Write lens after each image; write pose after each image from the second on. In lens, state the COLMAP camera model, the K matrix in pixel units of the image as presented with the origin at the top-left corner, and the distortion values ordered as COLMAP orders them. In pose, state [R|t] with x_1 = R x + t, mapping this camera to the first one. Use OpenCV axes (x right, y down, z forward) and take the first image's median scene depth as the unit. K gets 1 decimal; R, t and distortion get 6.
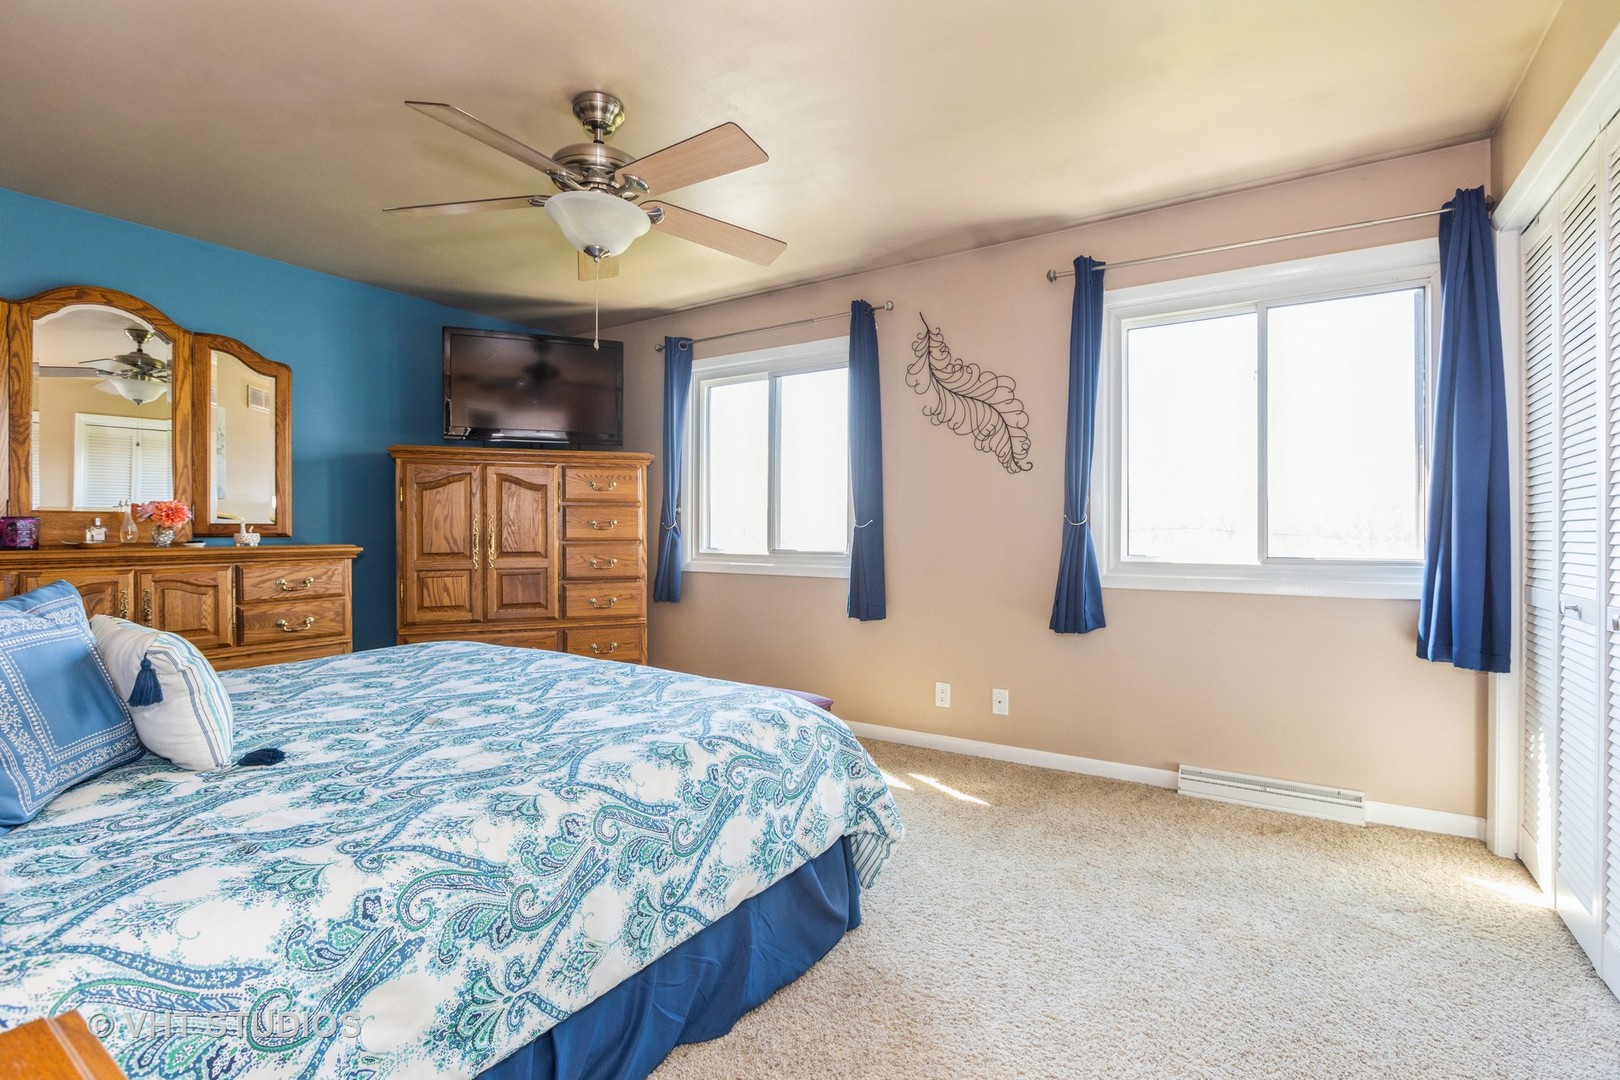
lens RADIAL K [[735.2, 0, 803.5], [0, 735.2, 539.7], [0, 0, 1]] dist [-0.010184, -0.000036]
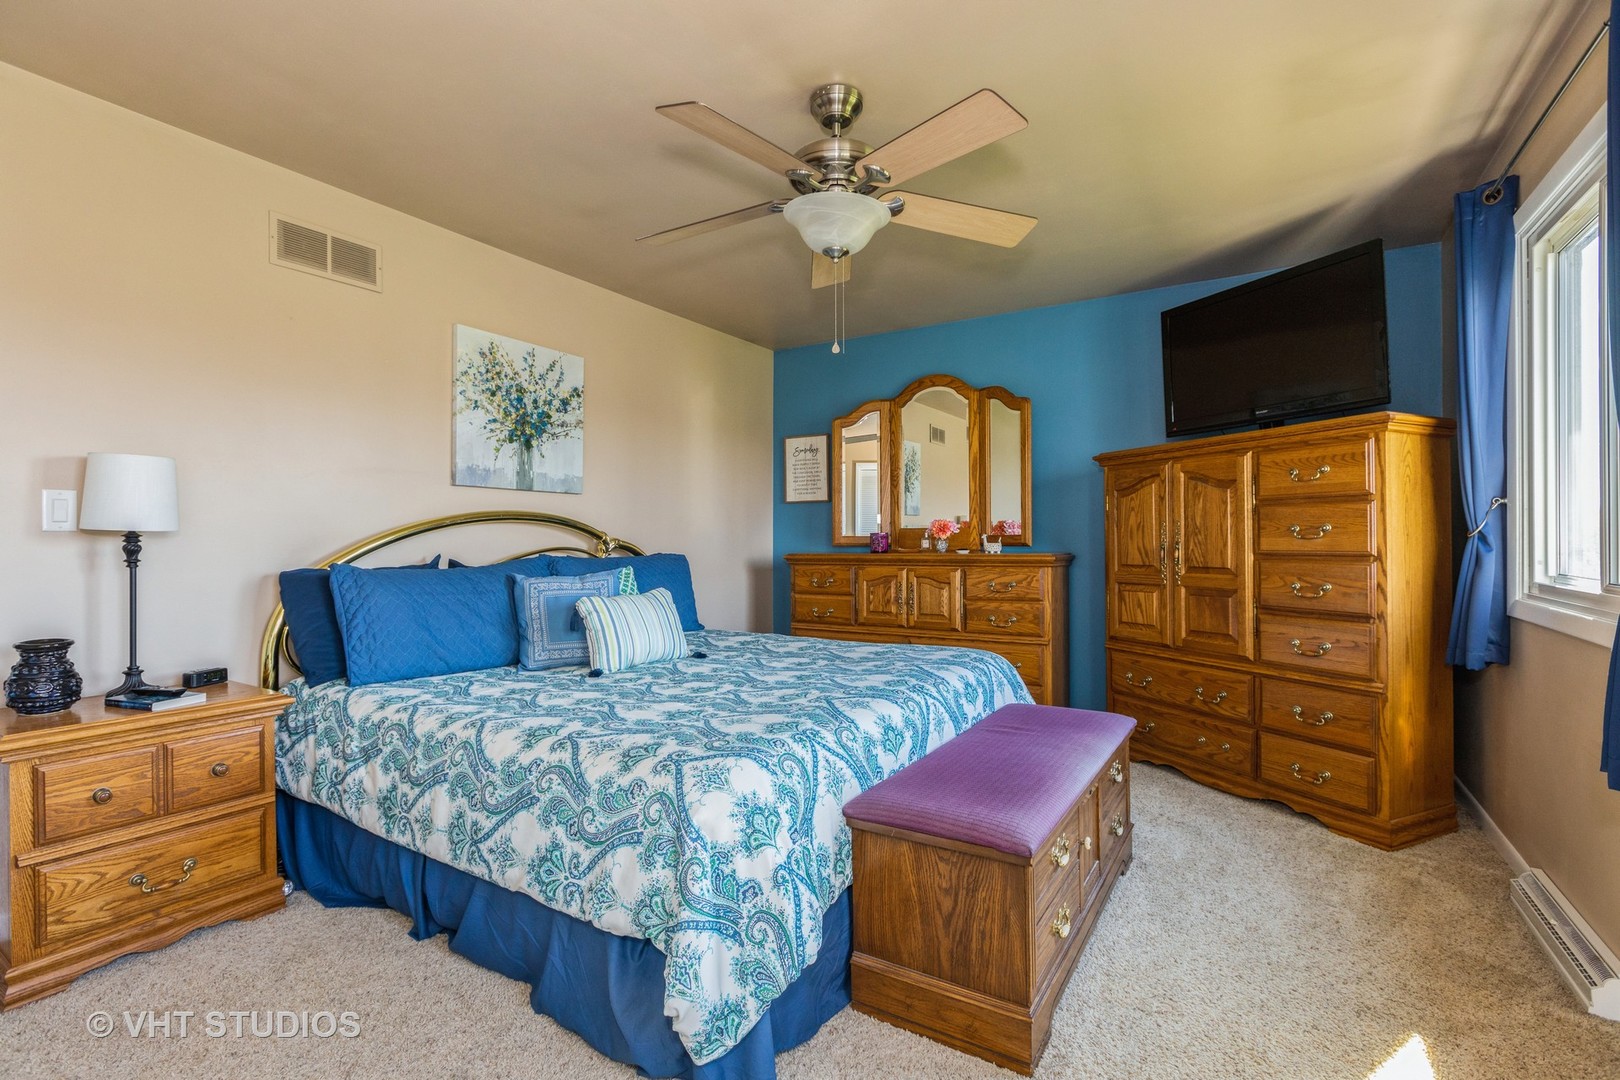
lens RADIAL K [[735.2, 0, 803.5], [0, 735.2, 539.7], [0, 0, 1]] dist [-0.010184, -0.000036]
pose [[0.033547, -0.000354, -0.999437, 0.543594], [-0.007498, 0.999972, -0.000606, -0.013012], [0.999409, 0.007514, 0.033544, 0.747073]]
